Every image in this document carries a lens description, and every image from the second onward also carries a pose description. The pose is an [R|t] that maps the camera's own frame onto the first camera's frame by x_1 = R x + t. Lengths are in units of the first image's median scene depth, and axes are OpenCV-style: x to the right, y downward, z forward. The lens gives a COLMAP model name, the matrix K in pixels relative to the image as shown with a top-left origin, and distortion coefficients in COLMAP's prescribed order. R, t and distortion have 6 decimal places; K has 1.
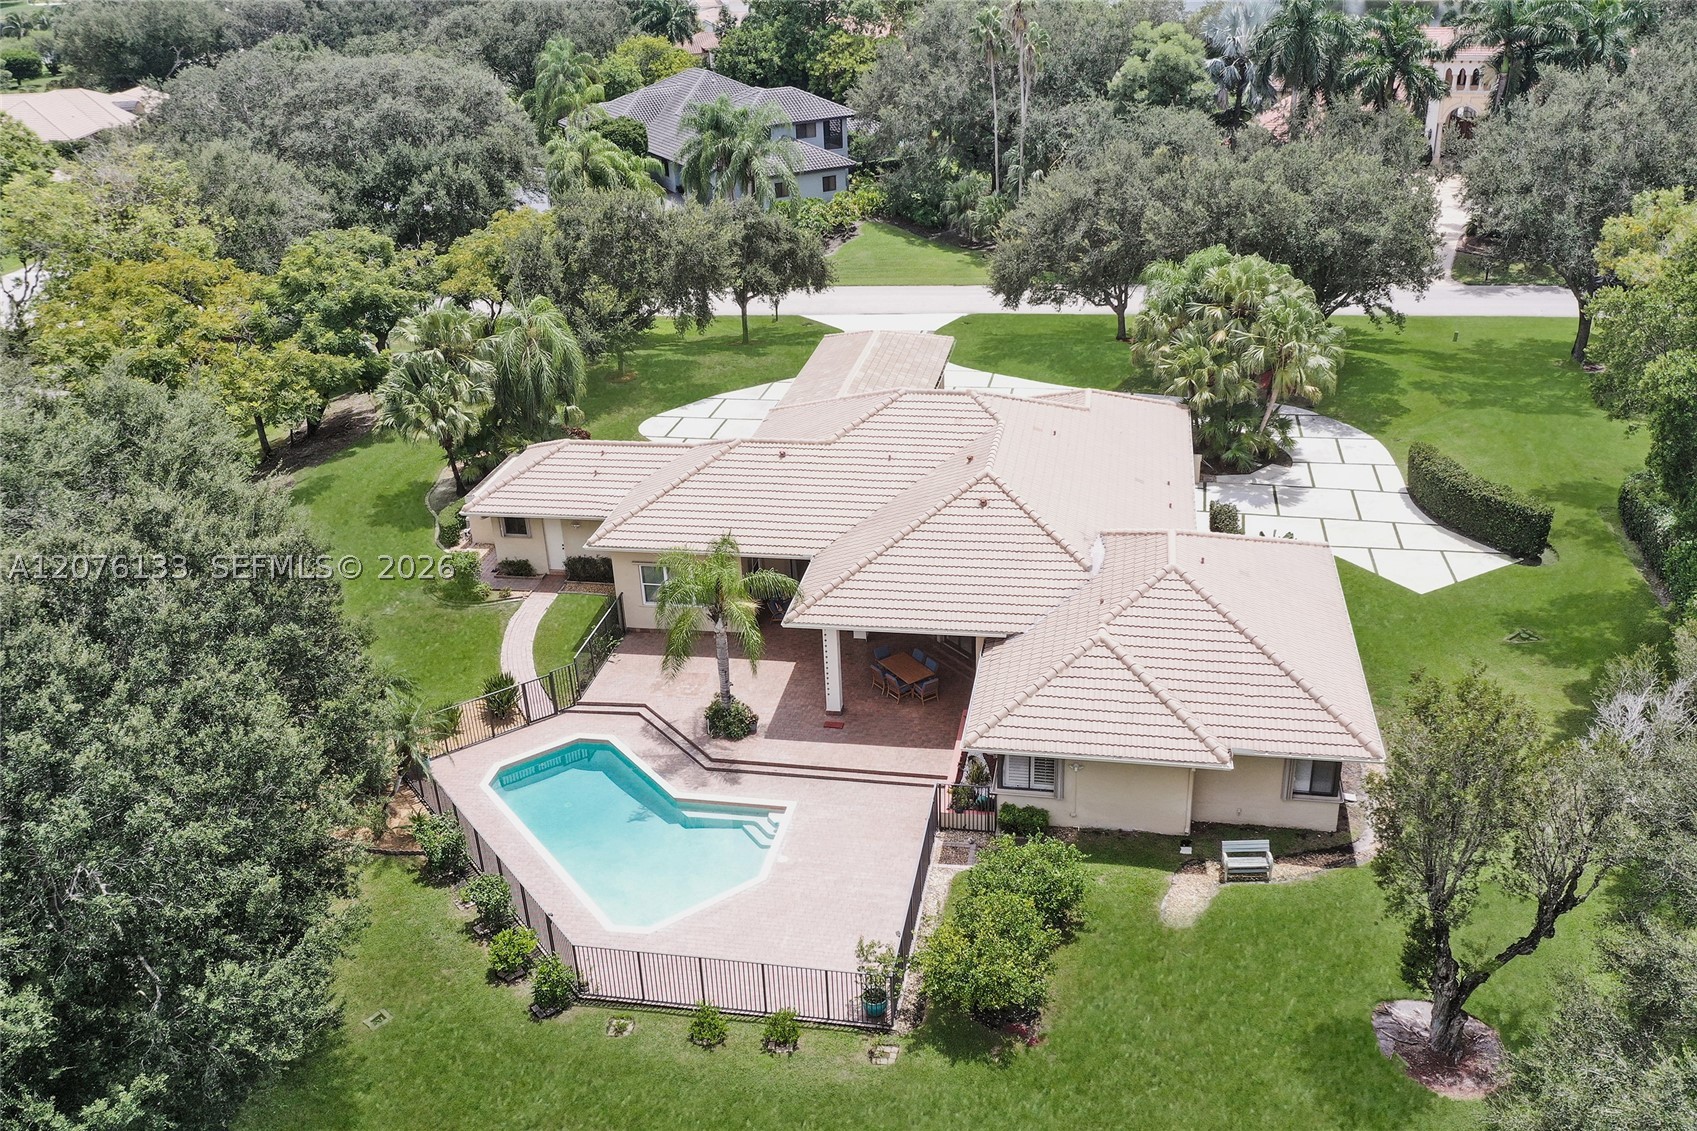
lens RADIAL K [[1382.7, 0, 845.9], [0, 1382.7, 590.1], [0, 0, 1]] dist [-0.009258, -0.003029]
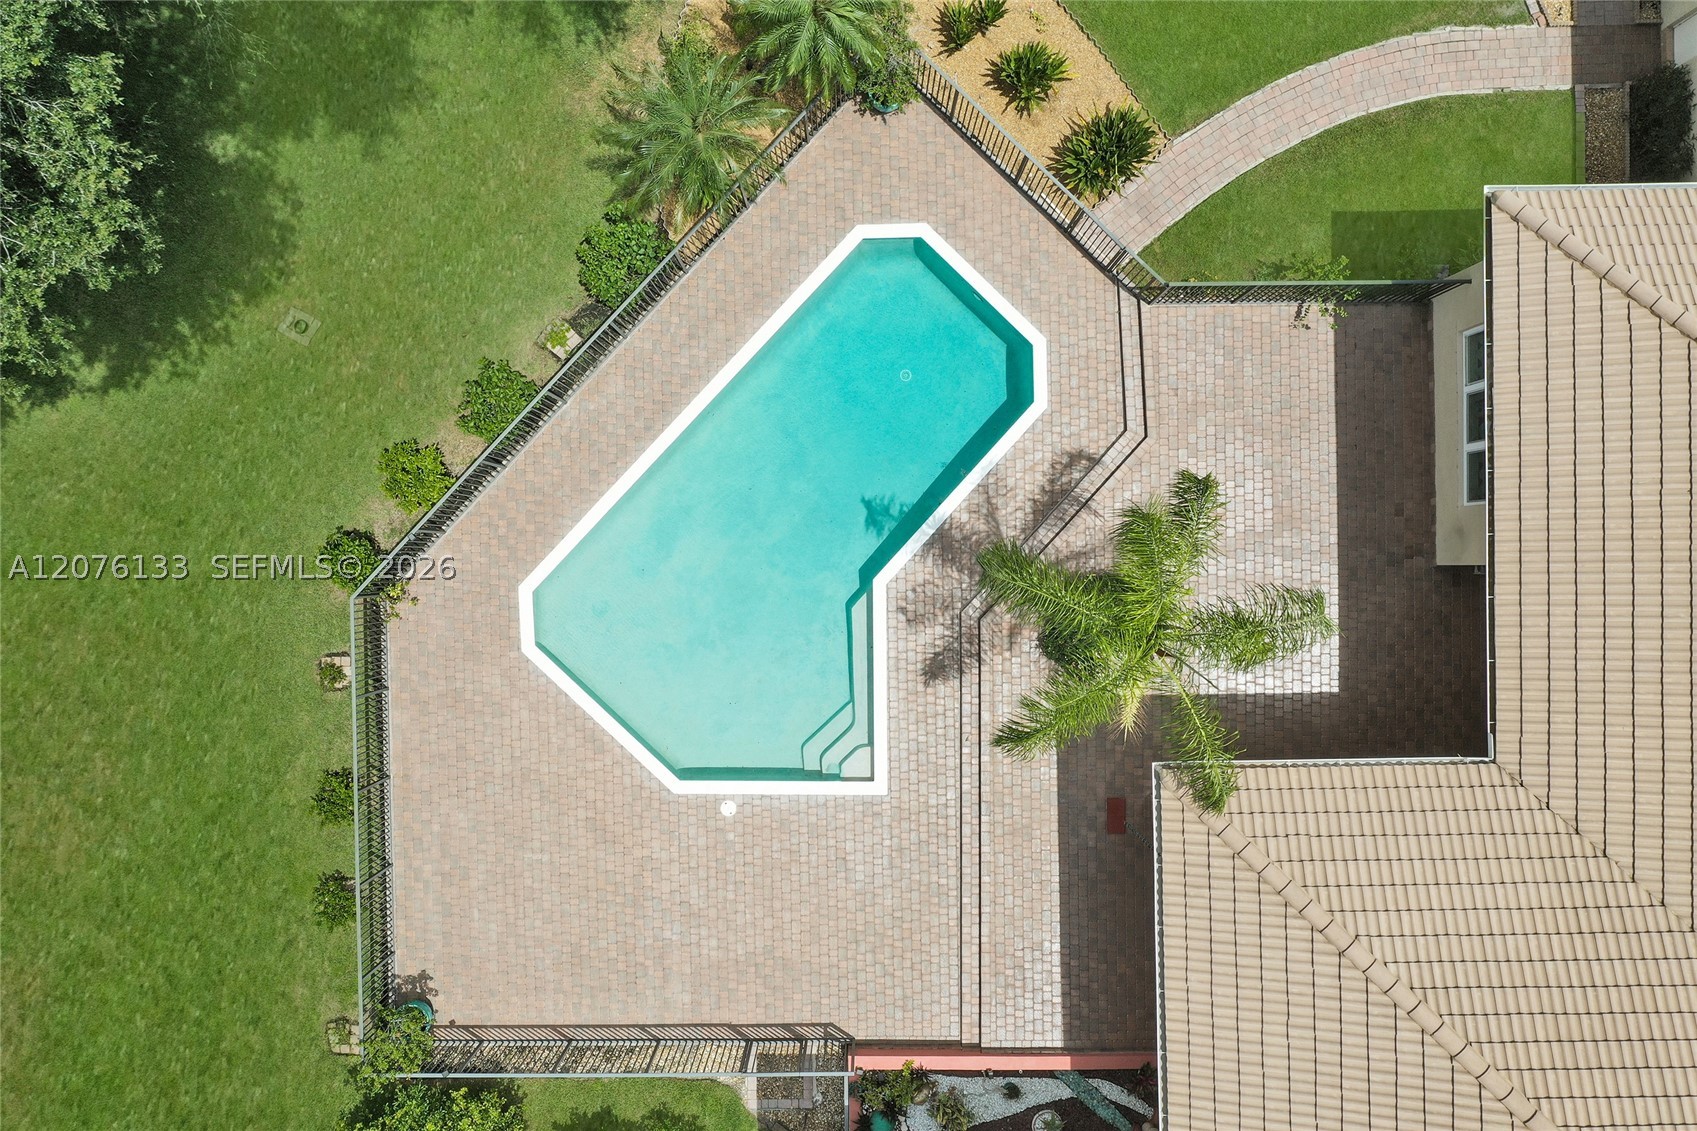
lens RADIAL K [[1382.7, 0, 845.9], [0, 1382.7, 590.1], [0, 0, 1]] dist [-0.009258, -0.003029]
pose [[0.195320, 0.979398, 0.051278, -0.105533], [-0.442162, 0.041269, 0.895985, -0.254358], [0.875410, -0.197677, 0.441113, 0.512854]]
